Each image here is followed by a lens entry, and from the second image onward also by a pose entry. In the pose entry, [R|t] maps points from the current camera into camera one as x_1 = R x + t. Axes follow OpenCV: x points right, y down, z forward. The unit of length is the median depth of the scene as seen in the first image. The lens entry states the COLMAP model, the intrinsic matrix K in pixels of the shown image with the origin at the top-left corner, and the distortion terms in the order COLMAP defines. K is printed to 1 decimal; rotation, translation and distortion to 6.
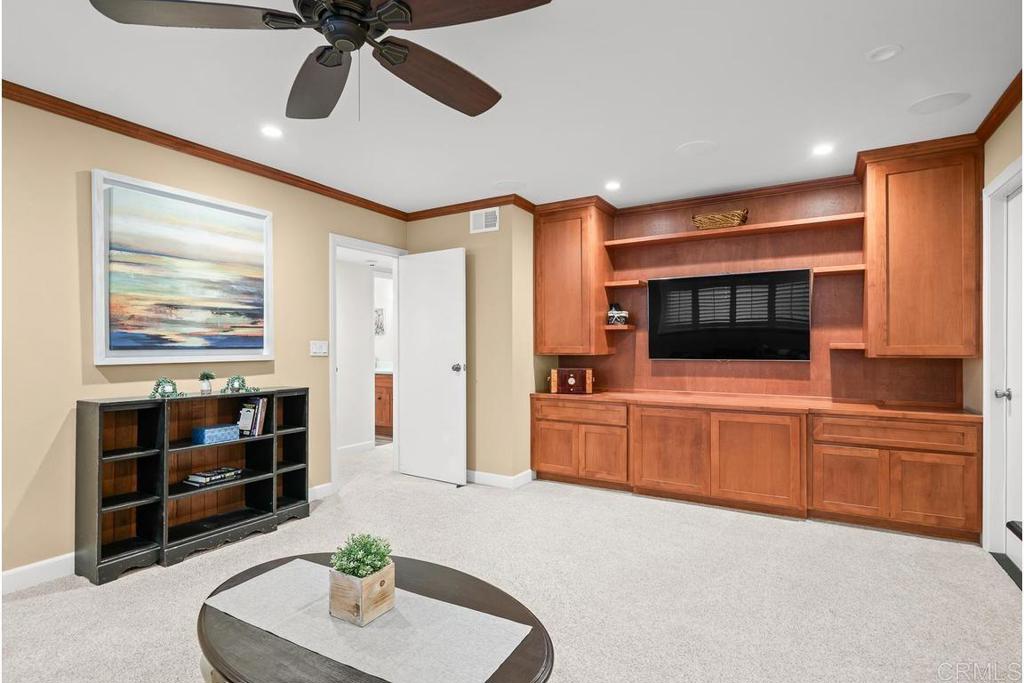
lens RADIAL K [[513.4, 0, 510.2], [0, 513.4, 344.4], [0, 0, 1]] dist [0.000756, -0.000163]
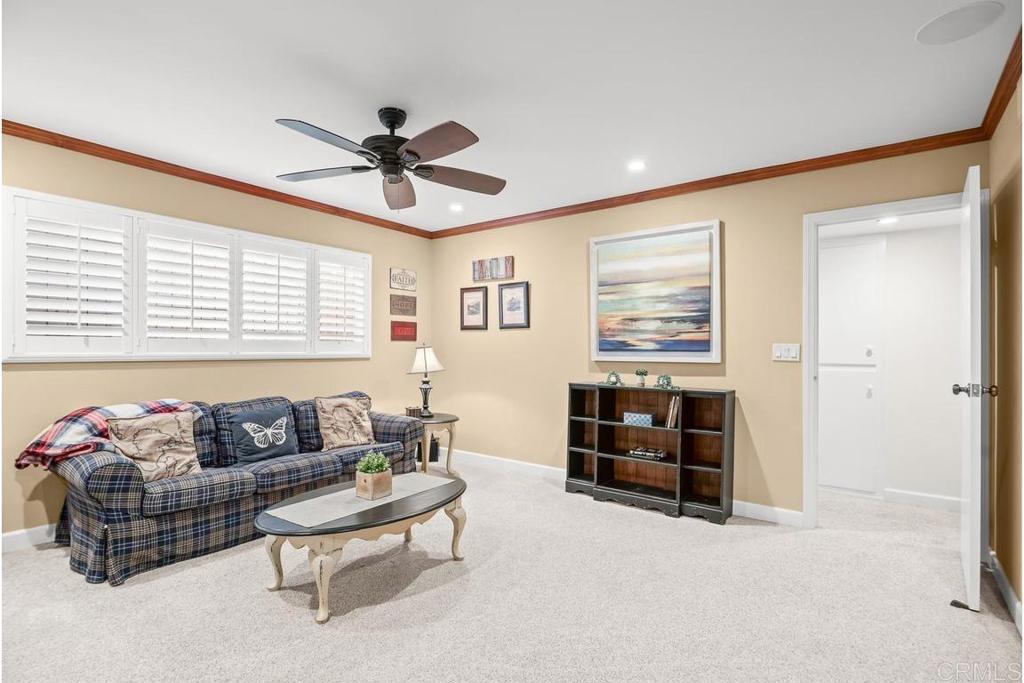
lens RADIAL K [[496.5, 0, 496.5], [0, 496.5, 342.1], [0, 0, 1]] dist [-0.018318, 0.000381]
pose [[-0.132534, -0.009794, -0.991130, 0.653979], [0.001948, 0.999947, -0.010142, -0.001897], [0.991177, -0.003275, -0.132508, 0.778738]]
